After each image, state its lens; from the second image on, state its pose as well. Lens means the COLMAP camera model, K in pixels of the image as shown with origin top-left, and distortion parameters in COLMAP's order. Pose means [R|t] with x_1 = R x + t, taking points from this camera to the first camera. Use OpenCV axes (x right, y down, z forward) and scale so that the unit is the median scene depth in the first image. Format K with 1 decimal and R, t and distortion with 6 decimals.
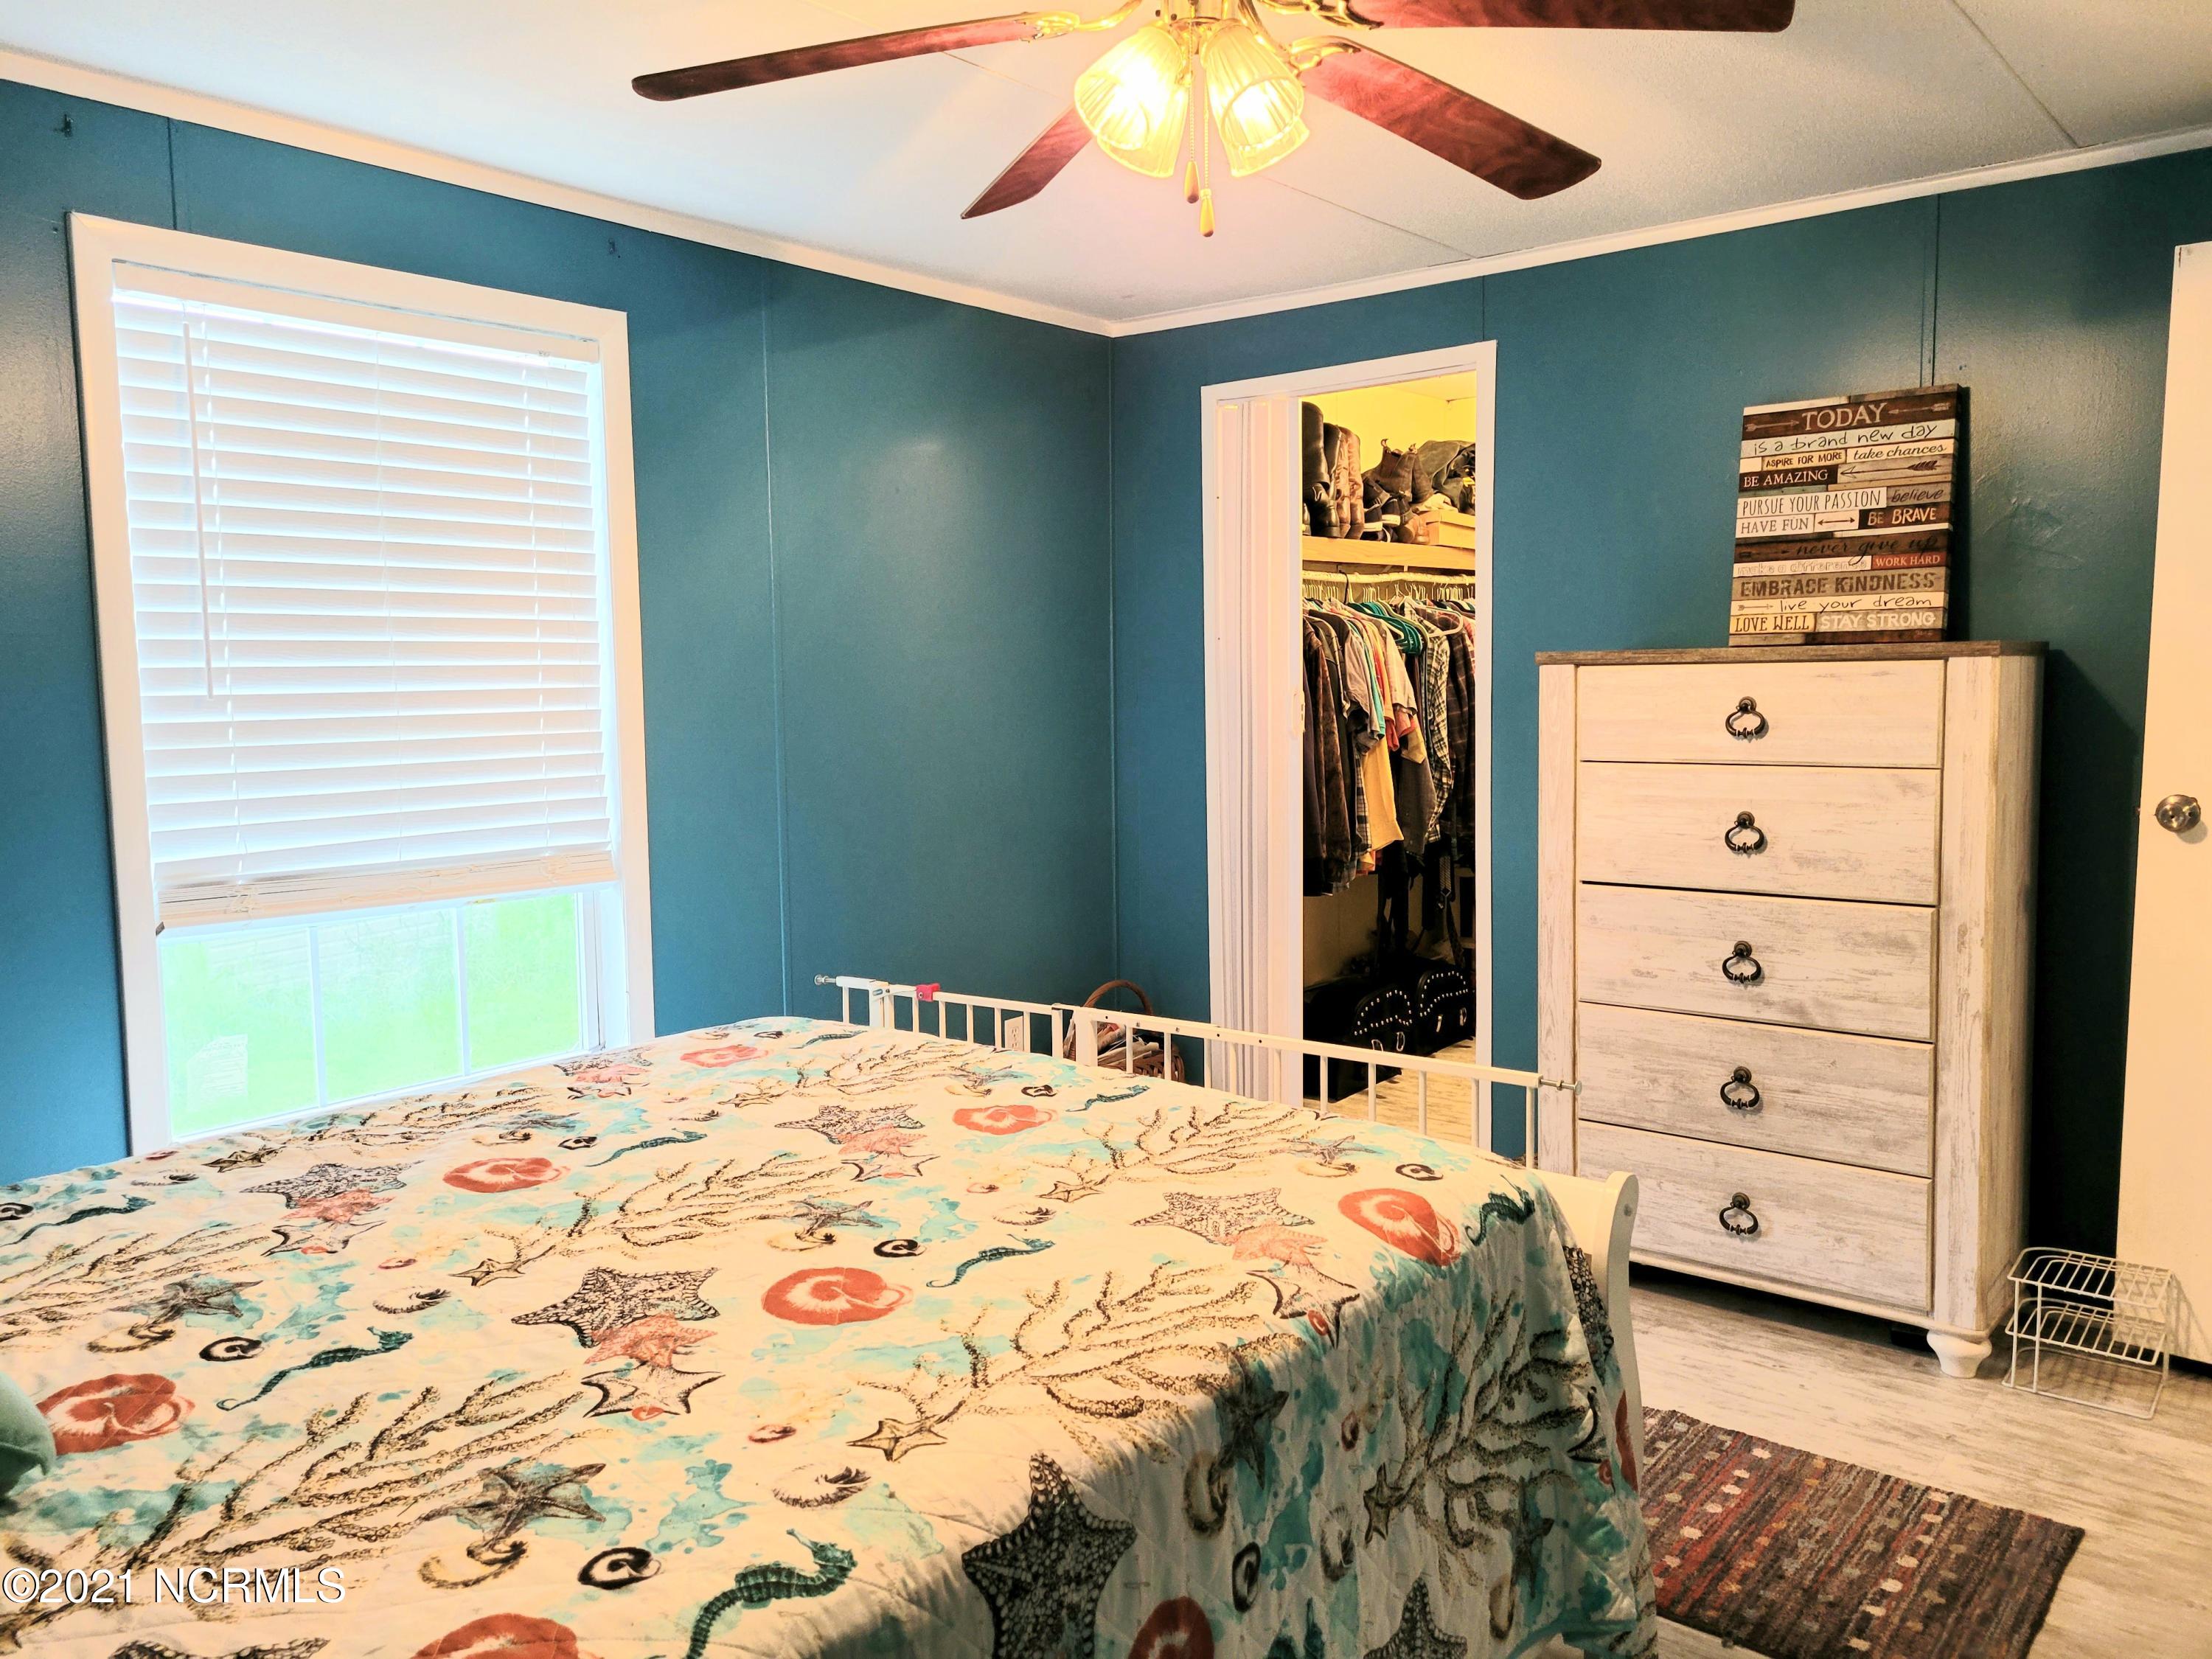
lens RADIAL K [[1671.6, 0, 1101.8], [0, 1671.6, 821.0], [0, 0, 1]] dist [0.042329, -0.012533]
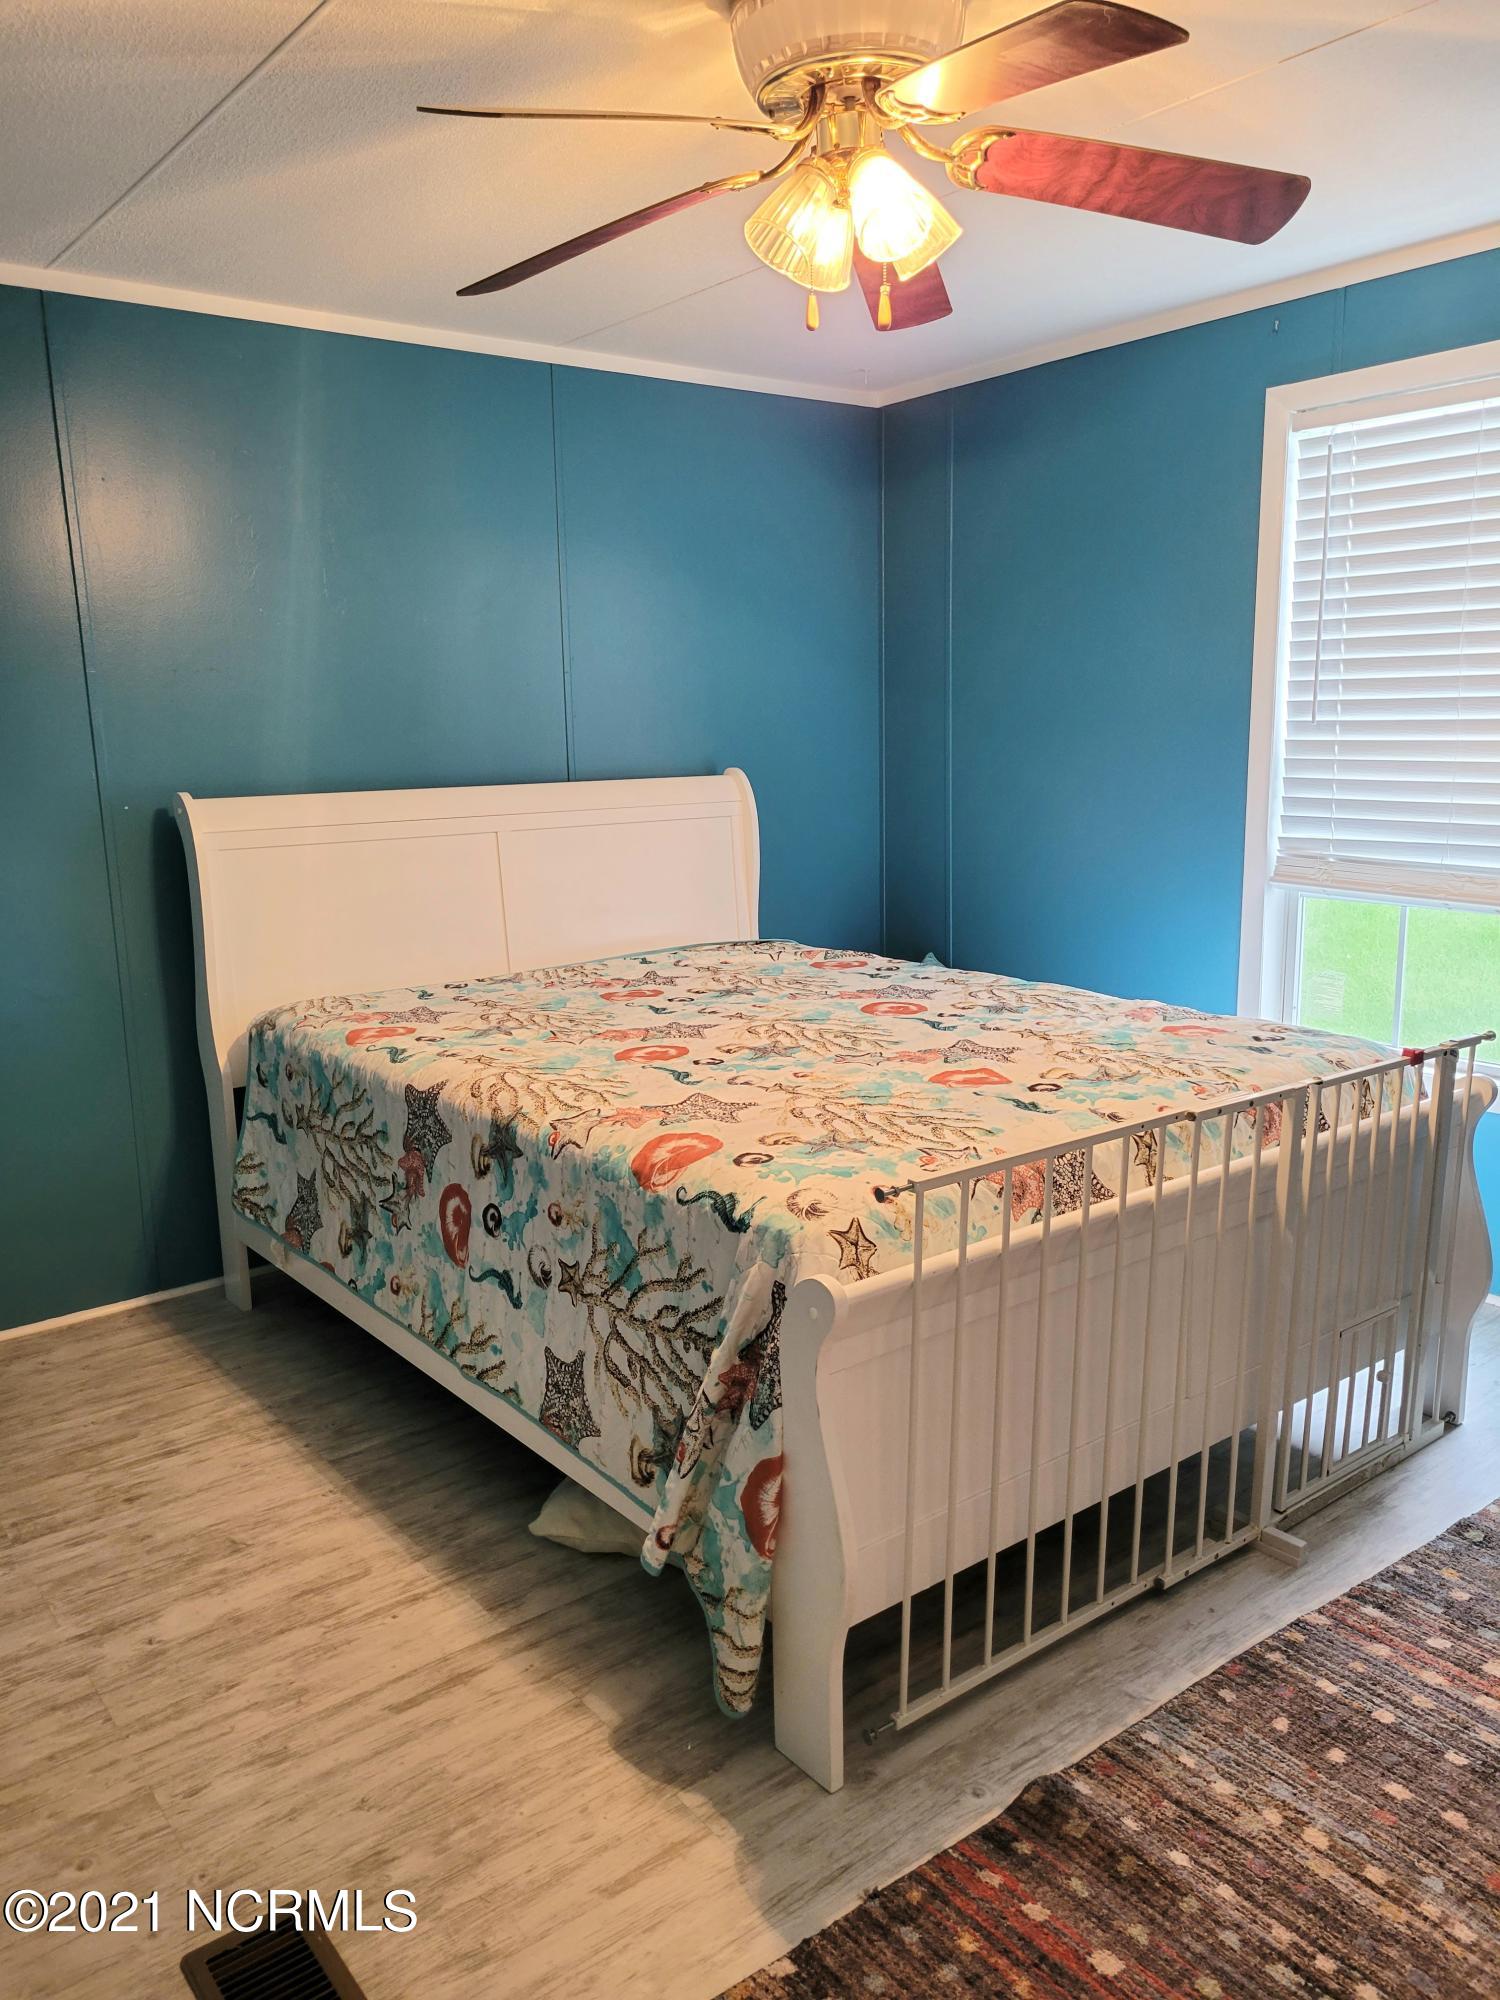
lens RADIAL K [[1511.4, 0, 746.2], [0, 1511.4, 1009.9], [0, 0, 1]] dist [0.042329, -0.012533]
pose [[-0.219761, 0.212869, -0.952046, 1.277440], [-0.080532, 0.968614, 0.235163, -0.156572], [0.972224, 0.128350, -0.195721, 1.279121]]
